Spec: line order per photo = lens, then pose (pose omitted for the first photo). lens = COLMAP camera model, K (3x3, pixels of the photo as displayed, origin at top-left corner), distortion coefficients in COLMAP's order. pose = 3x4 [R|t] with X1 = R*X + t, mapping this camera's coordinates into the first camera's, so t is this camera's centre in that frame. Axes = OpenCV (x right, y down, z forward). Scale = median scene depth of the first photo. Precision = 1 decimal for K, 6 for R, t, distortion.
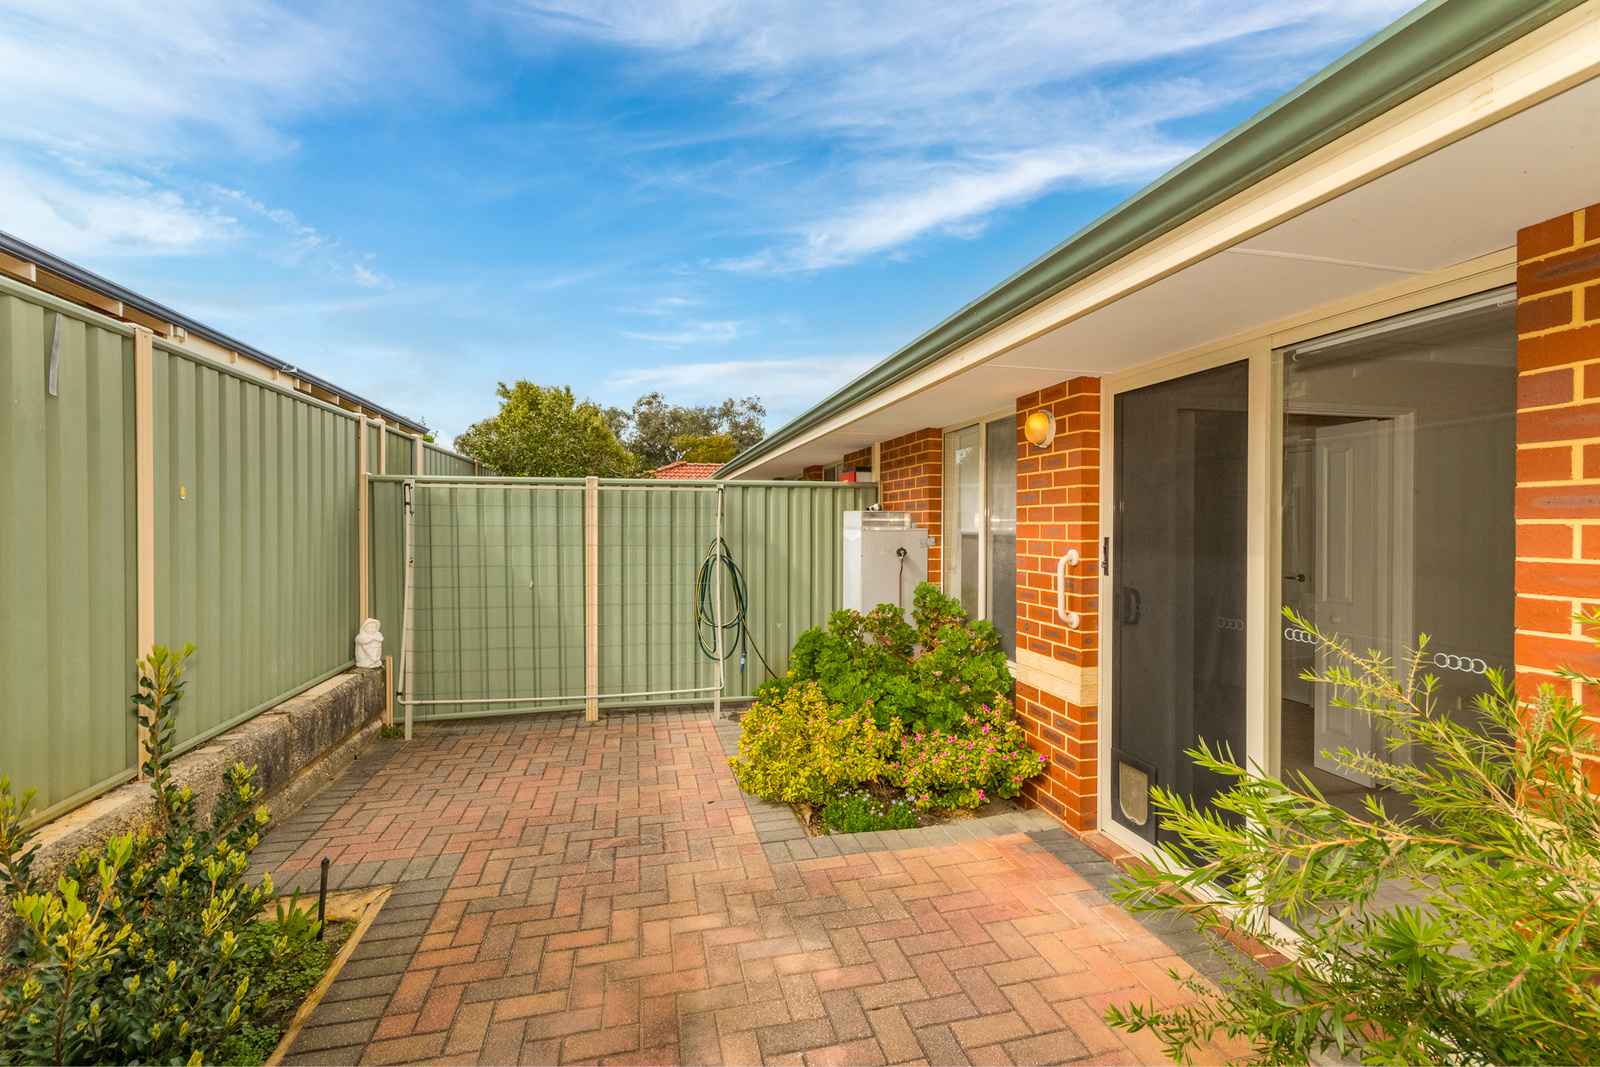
lens RADIAL K [[700.3, 0, 802.5], [0, 700.3, 539.6], [0, 0, 1]] dist [0.001171, 0.000219]
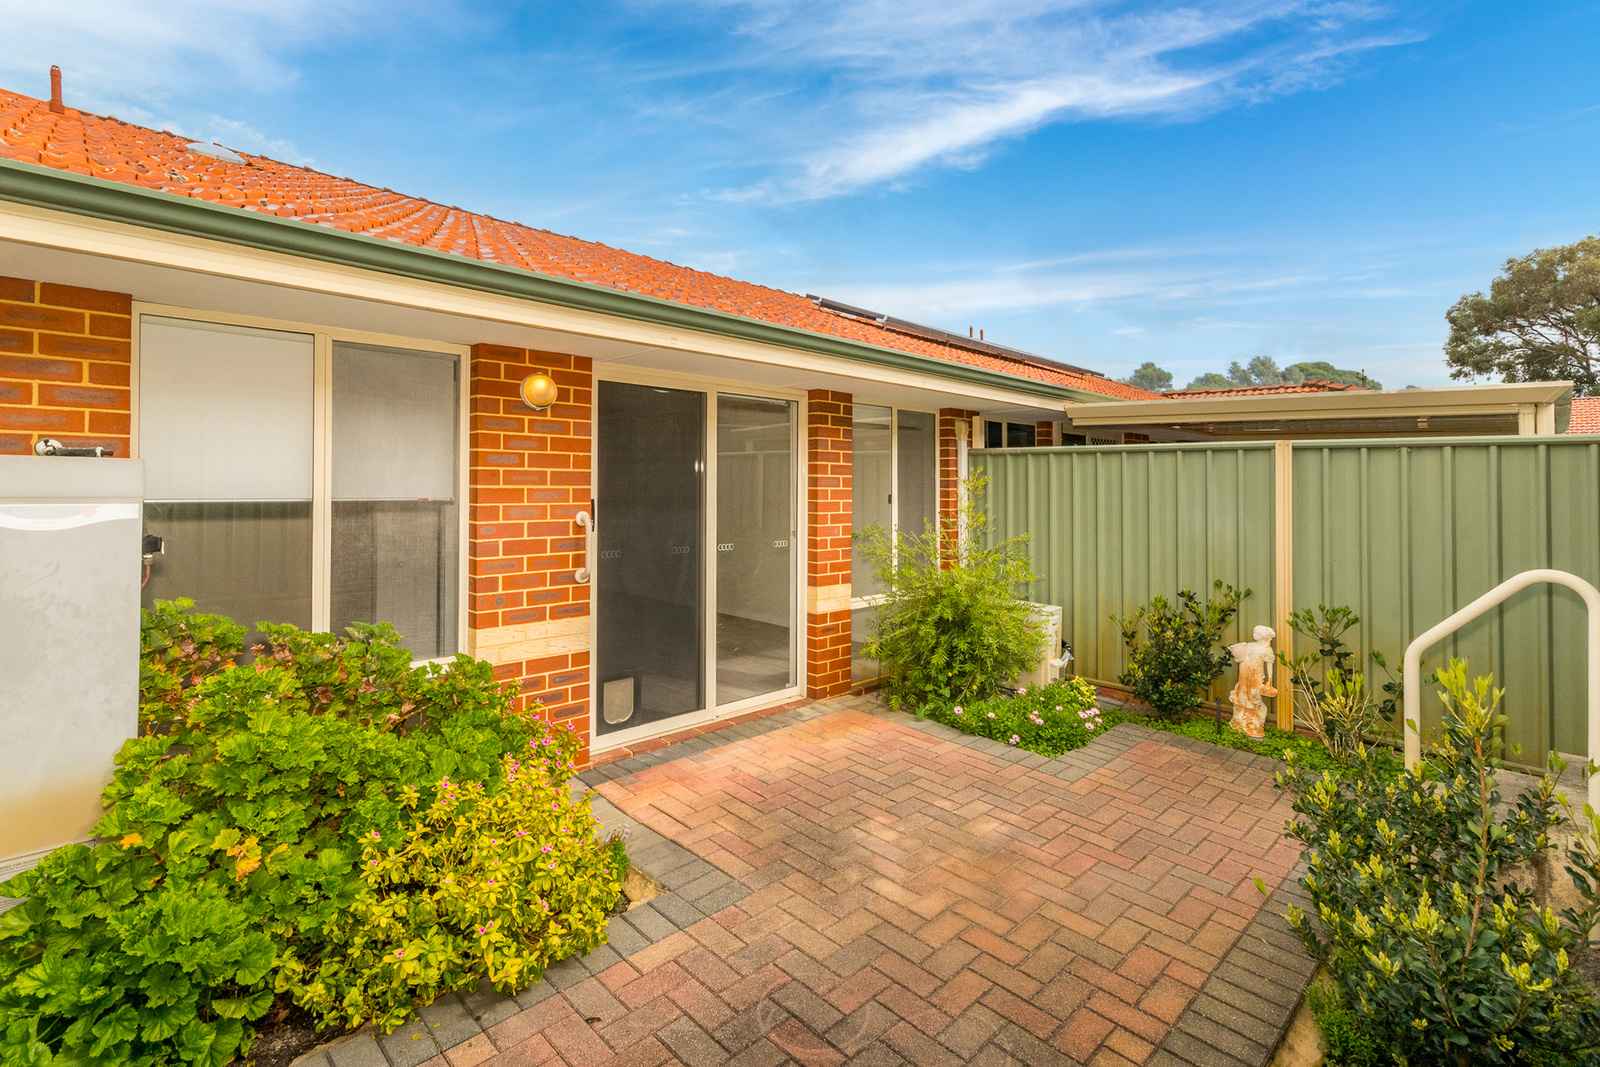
lens RADIAL K [[740.2, 0, 801.4], [0, 740.2, 473.6], [0, 0, 1]] dist [0.000538, 0.000056]
pose [[-0.513729, 0.008487, 0.857910, -0.787436], [0.007077, 0.999959, -0.005654, -0.035146], [-0.857923, 0.003167, -0.513768, 1.308331]]
